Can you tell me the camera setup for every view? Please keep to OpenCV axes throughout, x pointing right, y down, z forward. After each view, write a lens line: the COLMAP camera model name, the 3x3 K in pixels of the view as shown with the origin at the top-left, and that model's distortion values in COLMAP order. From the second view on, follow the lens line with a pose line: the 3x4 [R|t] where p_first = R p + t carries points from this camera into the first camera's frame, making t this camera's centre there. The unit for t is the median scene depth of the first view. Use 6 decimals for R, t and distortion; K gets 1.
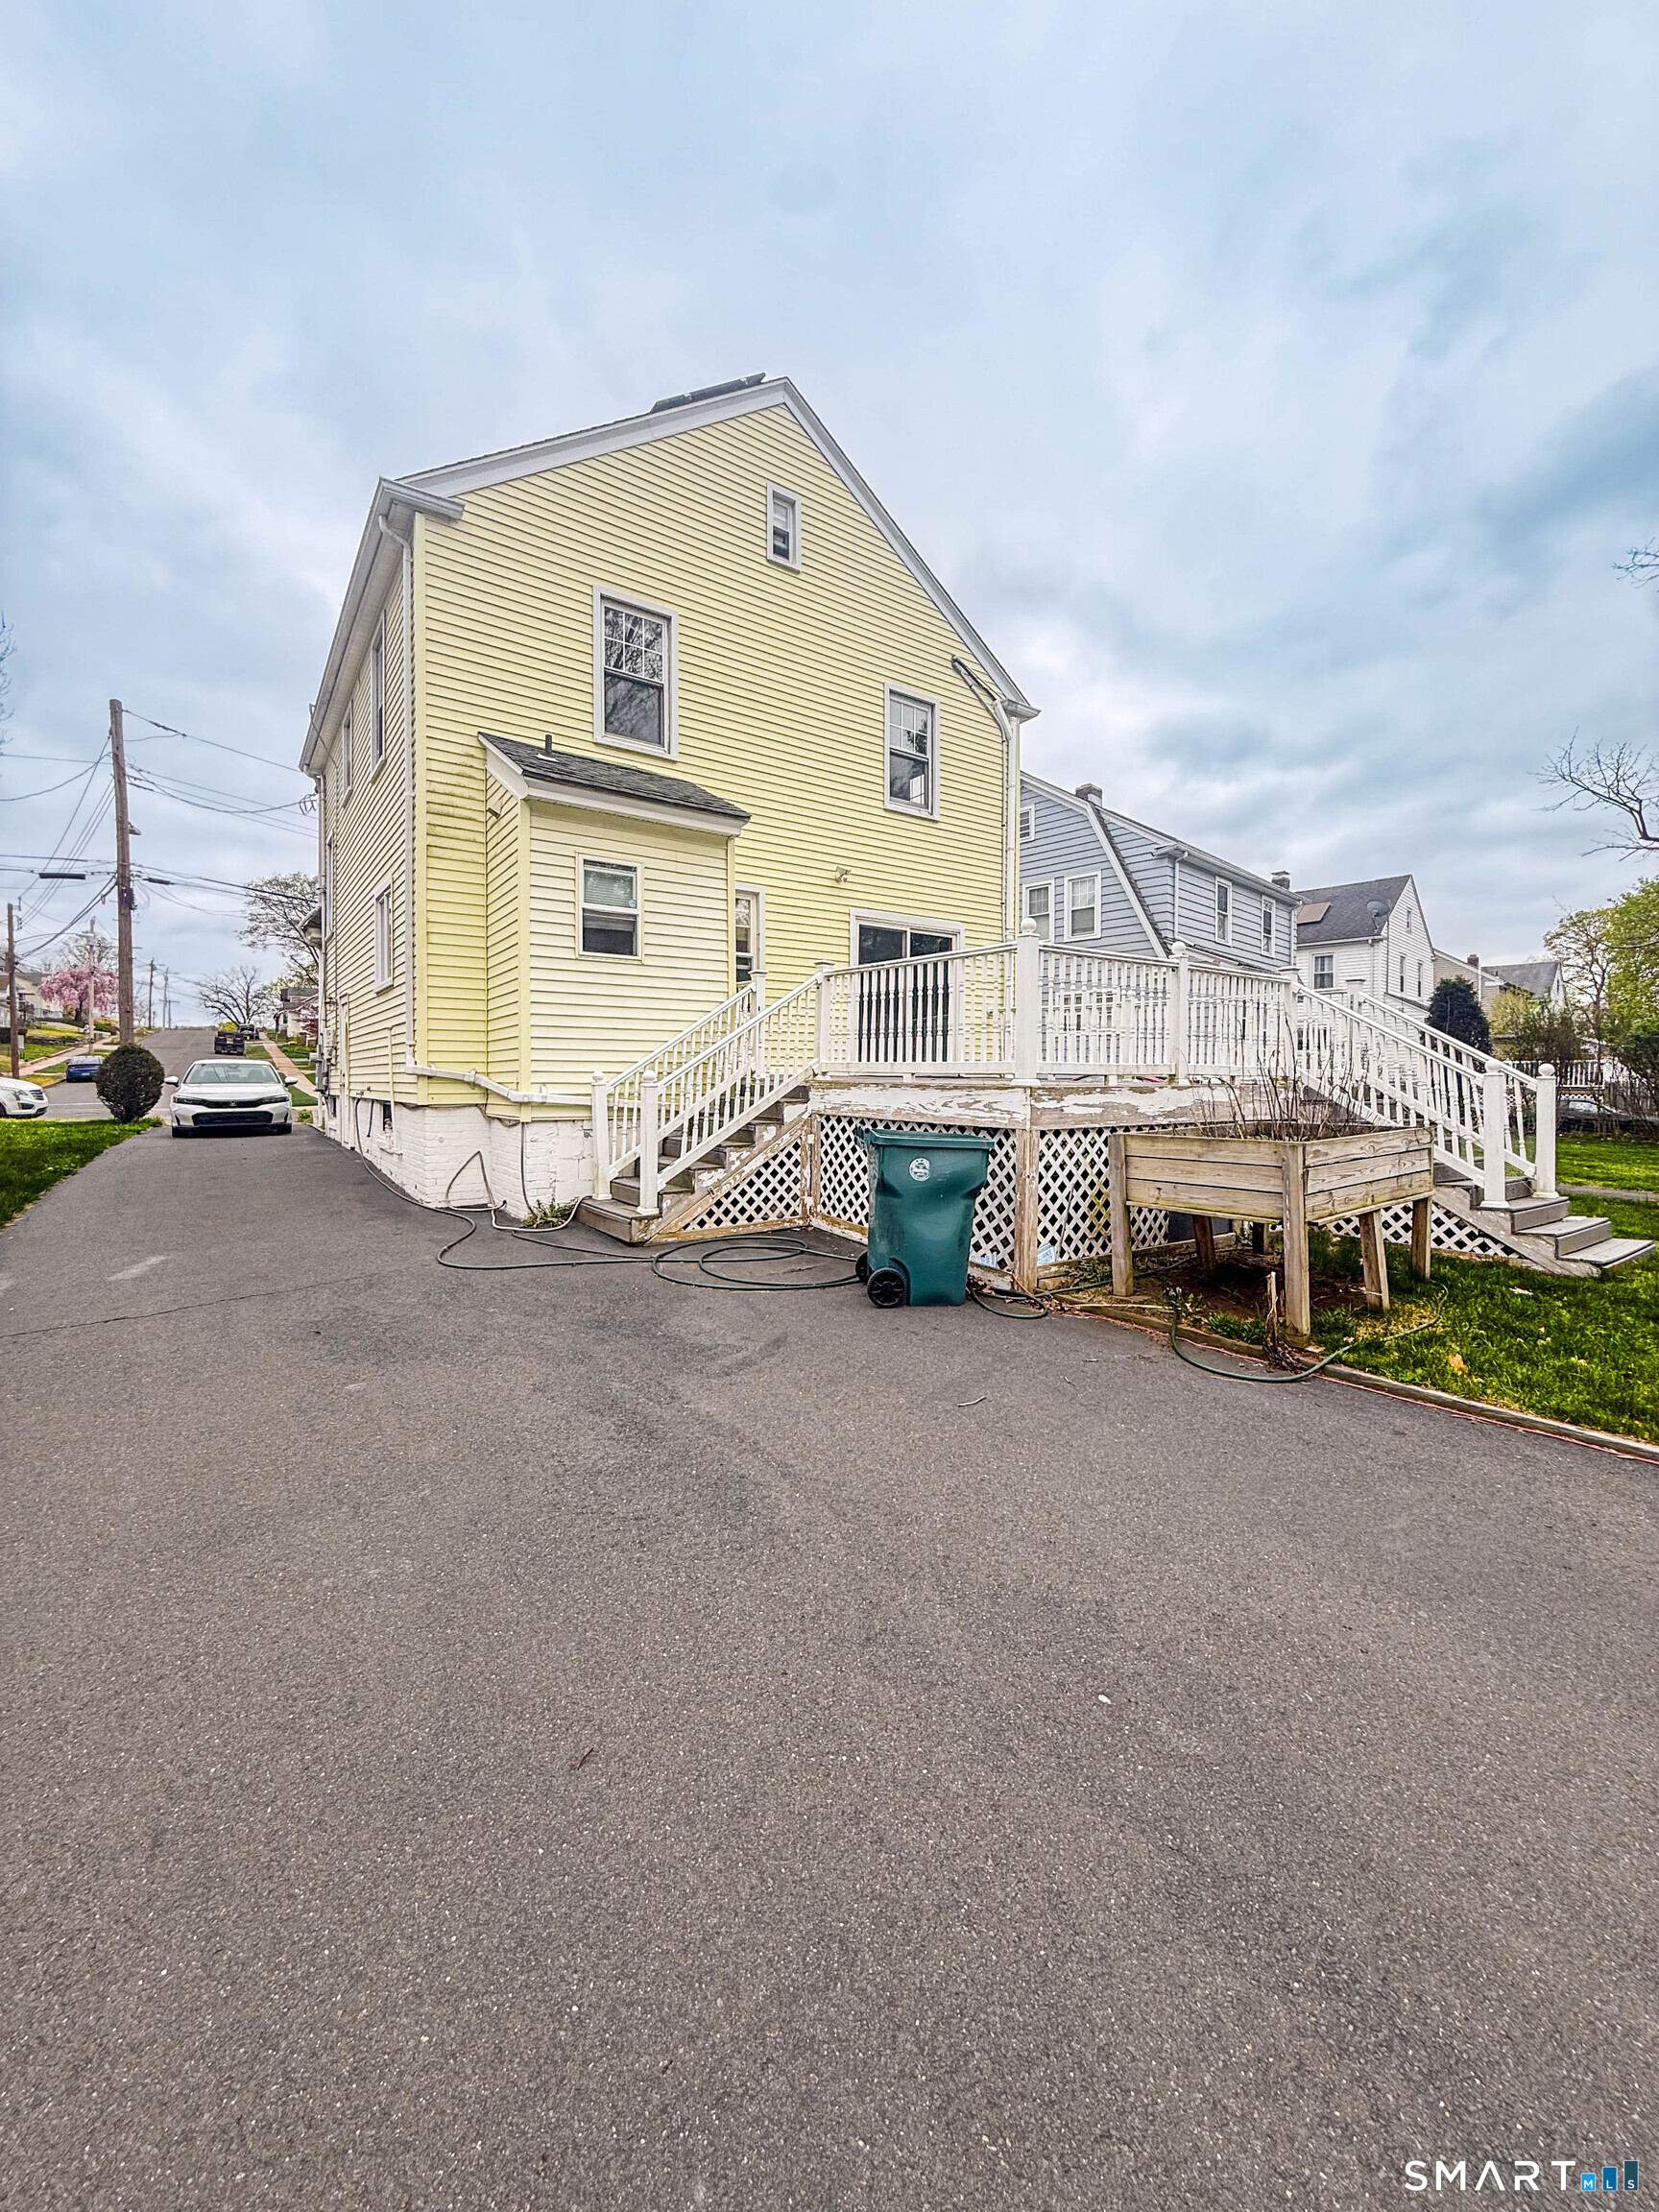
lens RADIAL K [[879.8, 0, 830.9], [0, 879.8, 1099.2], [0, 0, 1]] dist [0.001047, -0.000068]
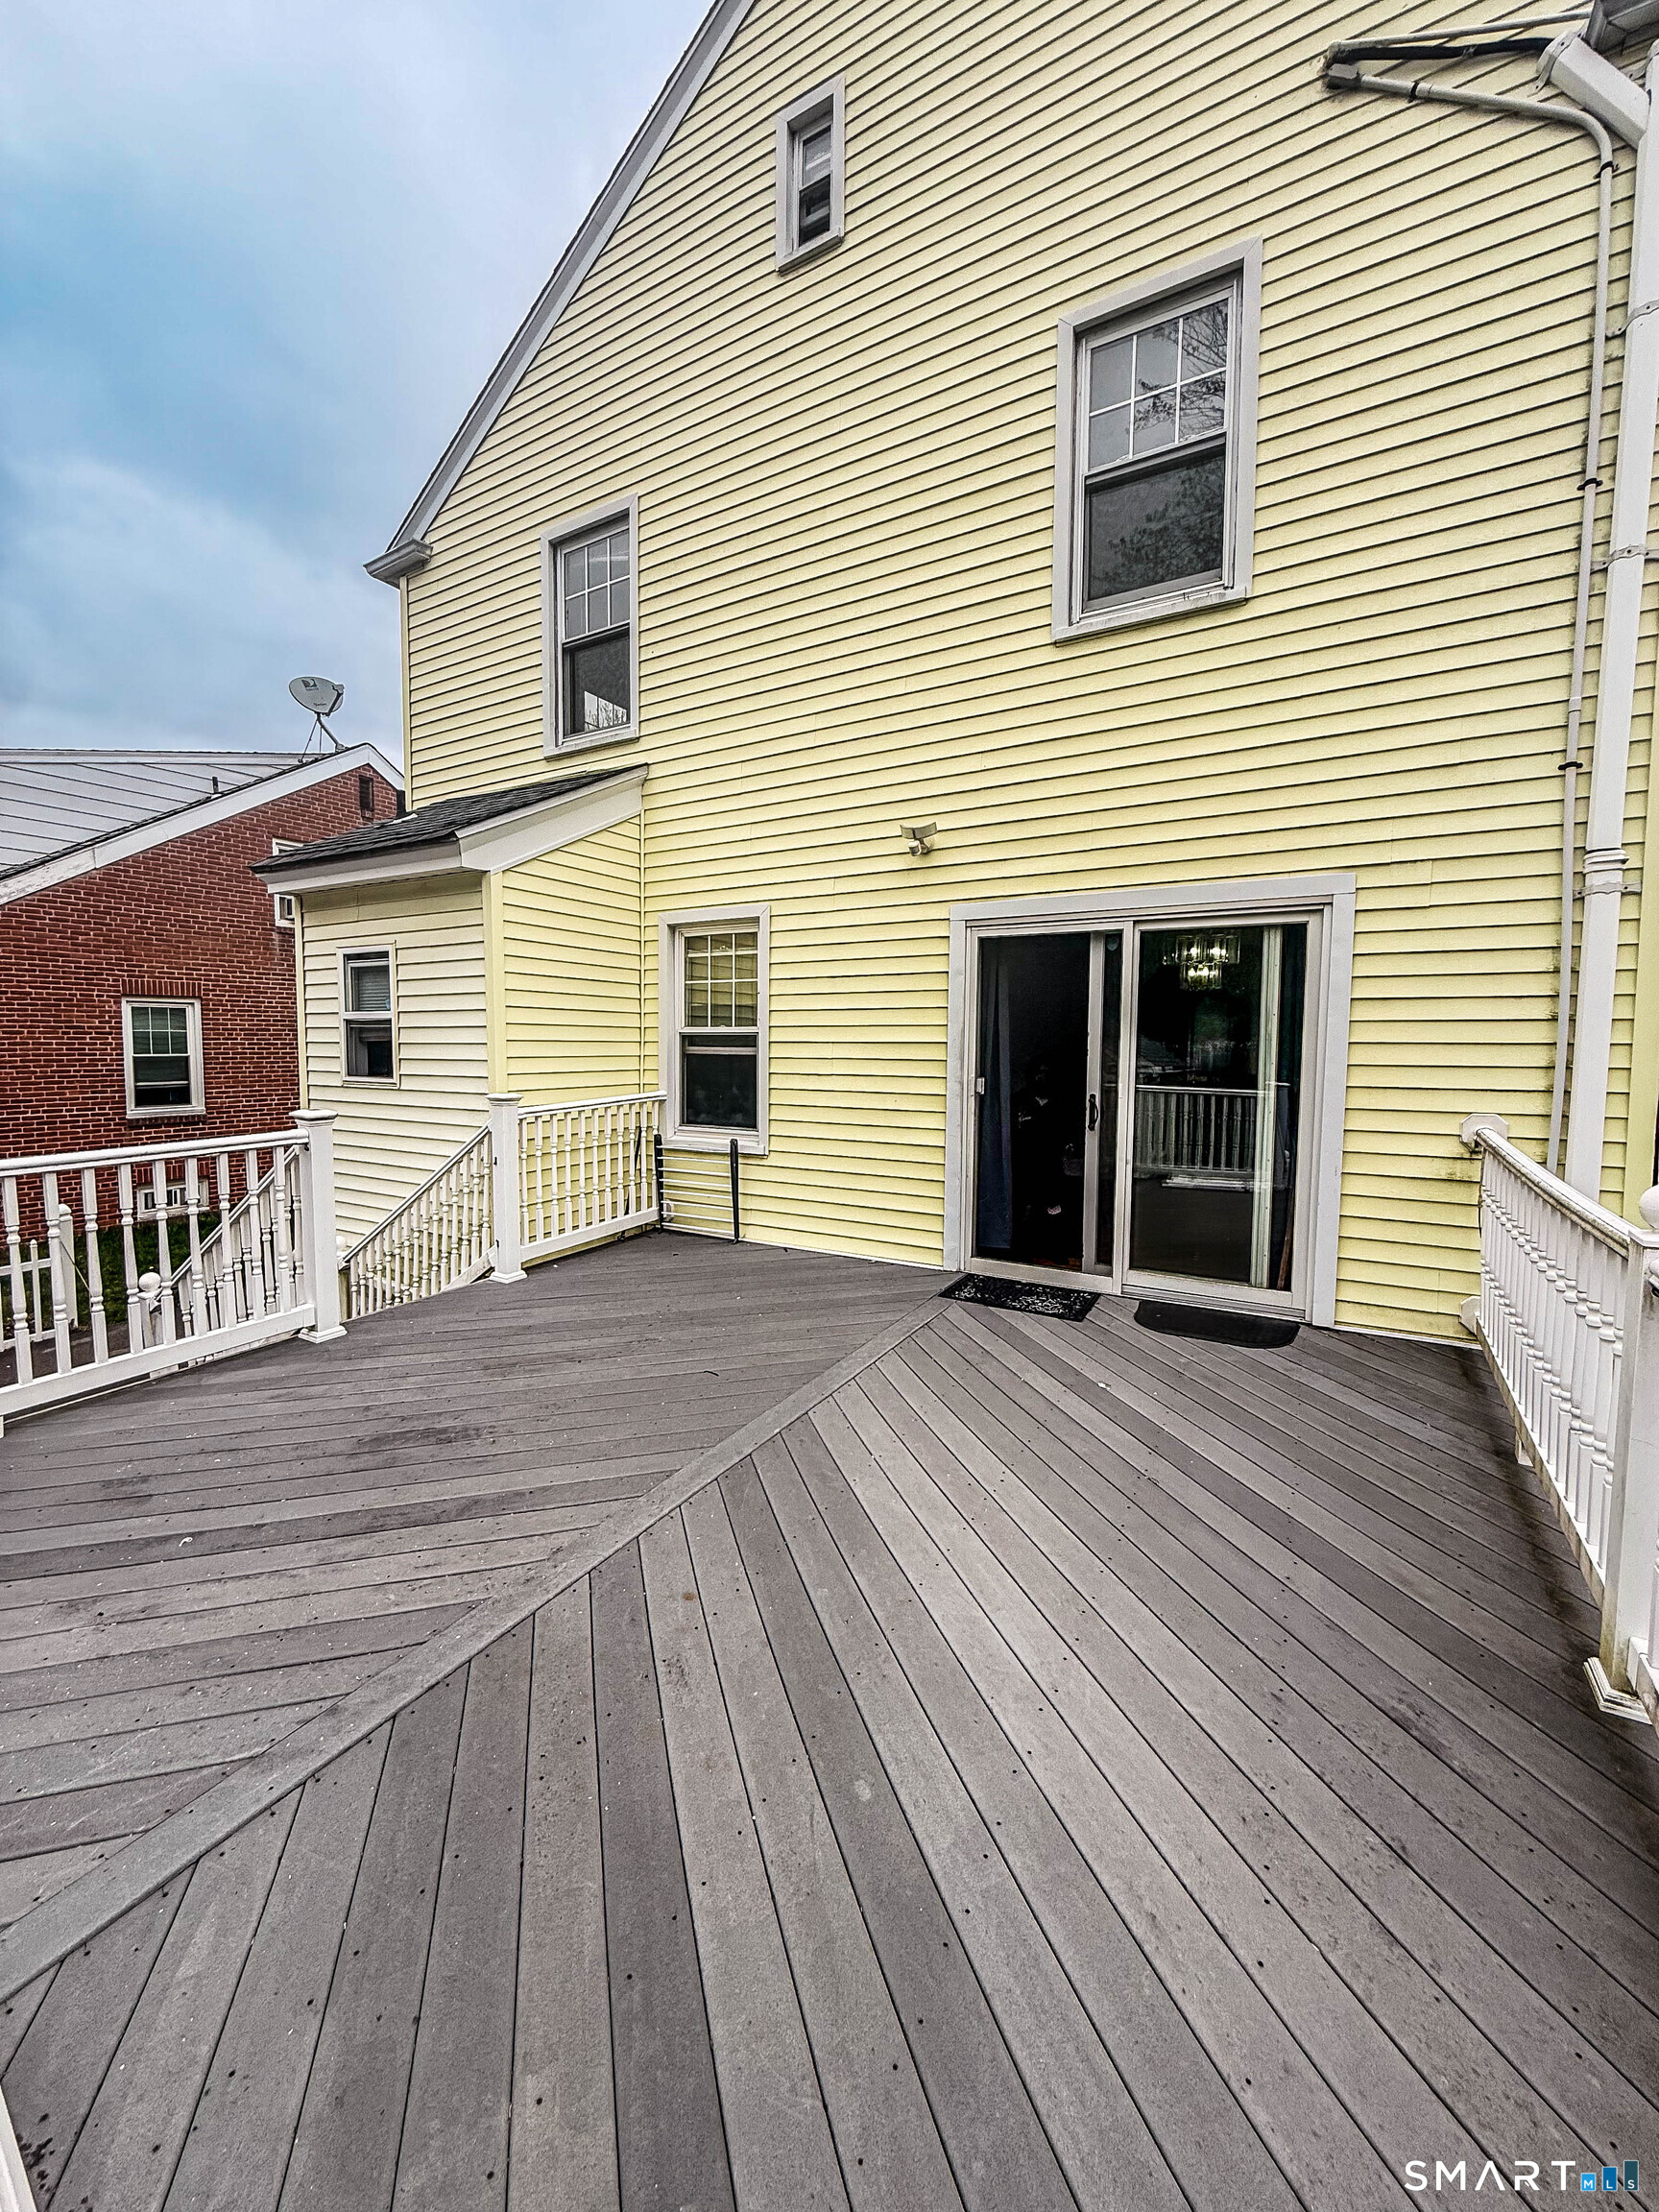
lens RADIAL K [[879.8, 0, 830.9], [0, 879.8, 1099.2], [0, 0, 1]] dist [0.001047, -0.000068]
pose [[0.415764, 0.058588, -0.907583, 0.420092], [-0.022011, 0.998279, 0.054359, -0.142867], [0.909206, -0.002624, 0.416338, 0.763813]]
